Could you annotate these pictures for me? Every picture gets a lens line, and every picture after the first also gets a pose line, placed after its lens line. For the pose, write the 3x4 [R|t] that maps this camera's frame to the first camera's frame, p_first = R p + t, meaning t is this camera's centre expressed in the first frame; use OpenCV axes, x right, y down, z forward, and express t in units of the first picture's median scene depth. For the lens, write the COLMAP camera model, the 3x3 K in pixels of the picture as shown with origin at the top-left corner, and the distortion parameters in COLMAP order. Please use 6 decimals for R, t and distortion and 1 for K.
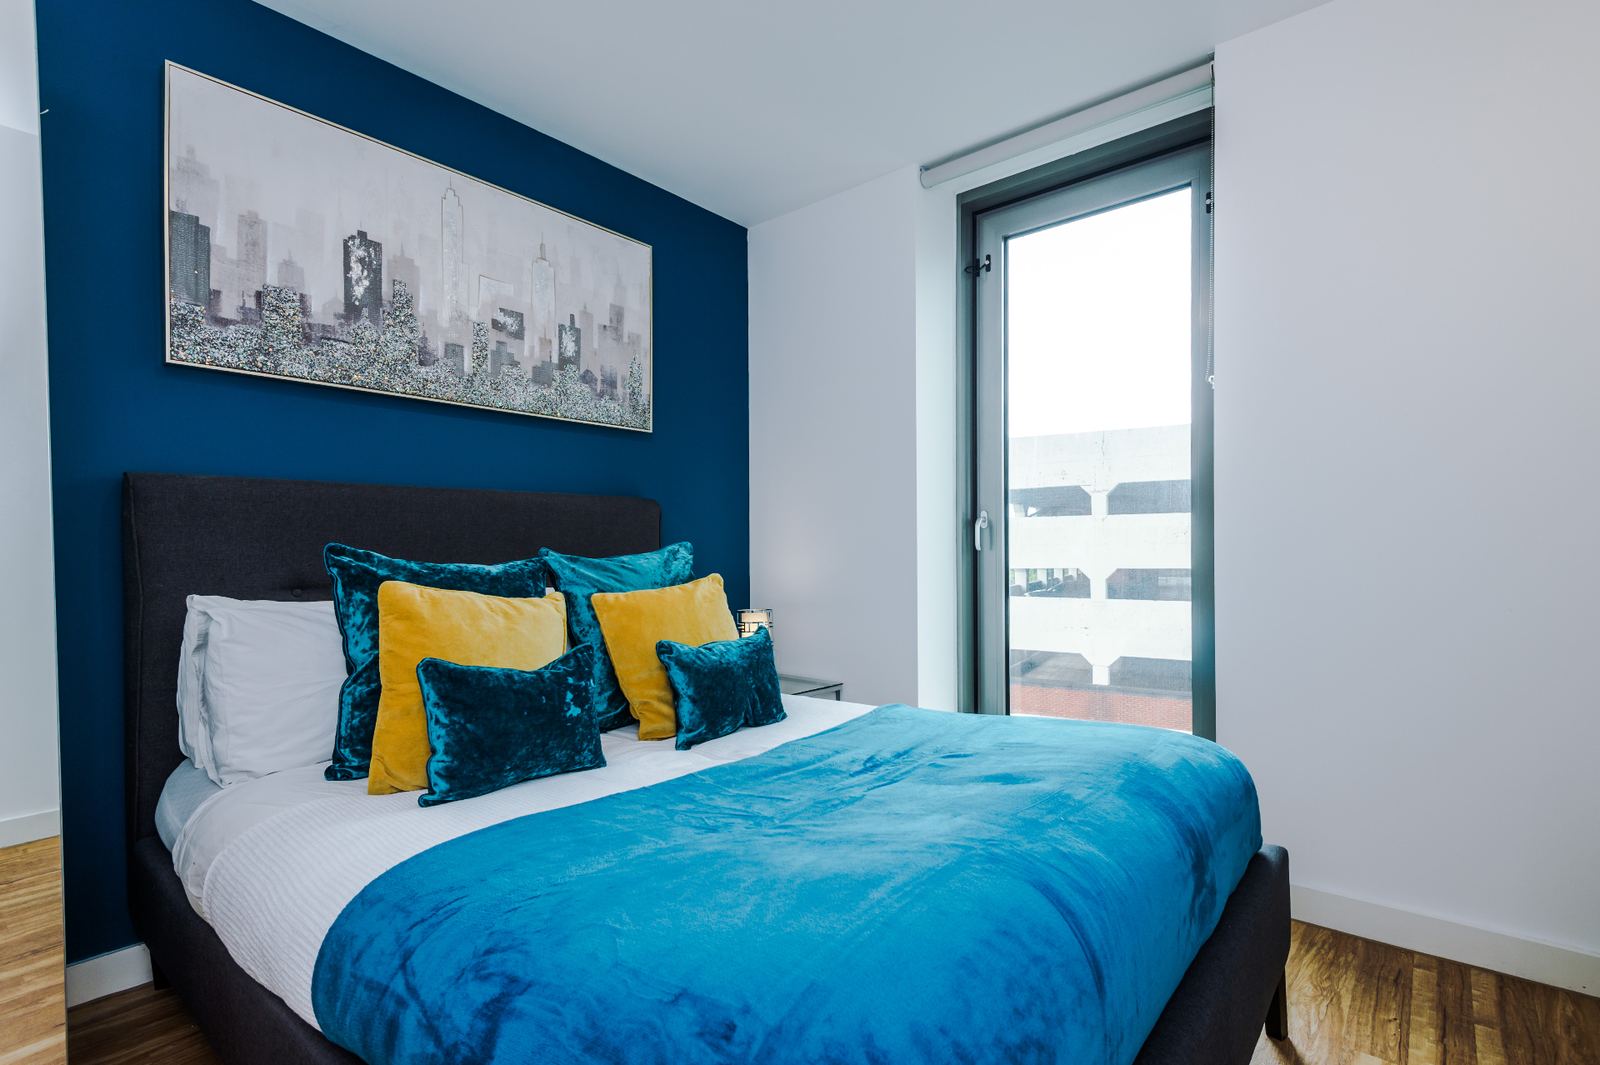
lens RADIAL K [[718.7, 0, 816.5], [0, 718.7, 545.8], [0, 0, 1]] dist [0.017448, -0.008271]
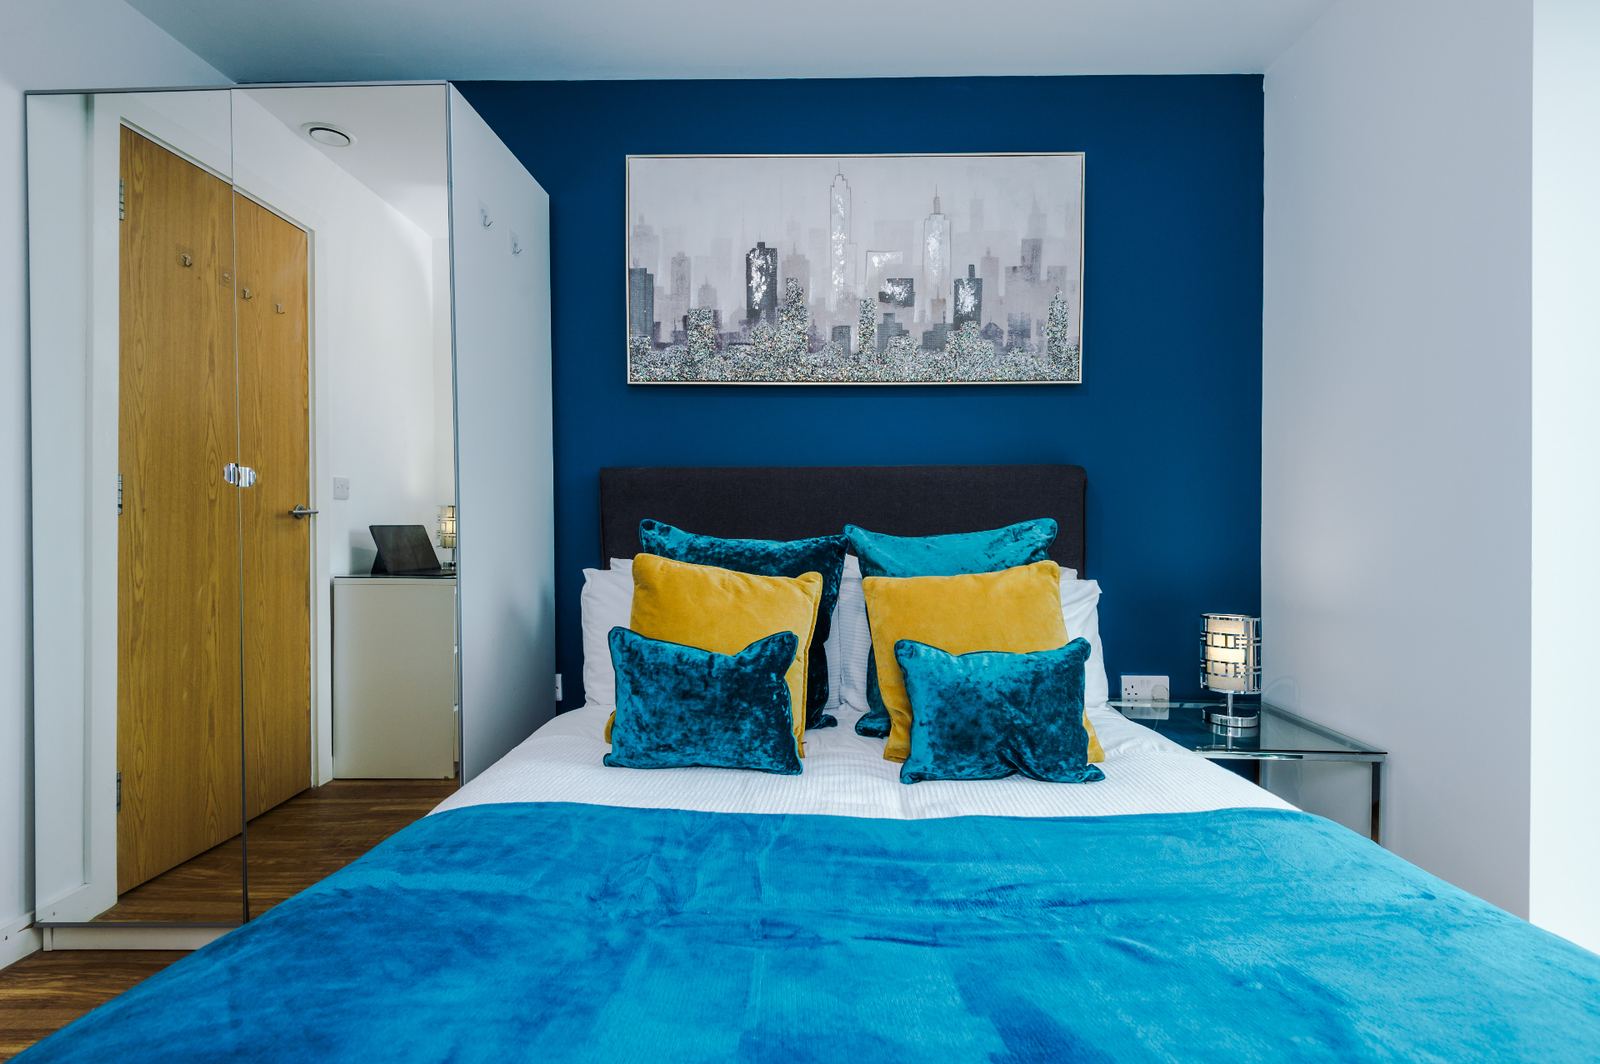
lens RADIAL K [[718.7, 0, 802.9], [0, 718.7, 531.5], [0, 0, 1]] dist [0.017448, -0.008271]
pose [[0.632894, 0.013052, -0.774129, 0.287003], [-0.005503, 0.999908, 0.012360, 0.000516], [0.774219, -0.003563, 0.632908, 0.343824]]
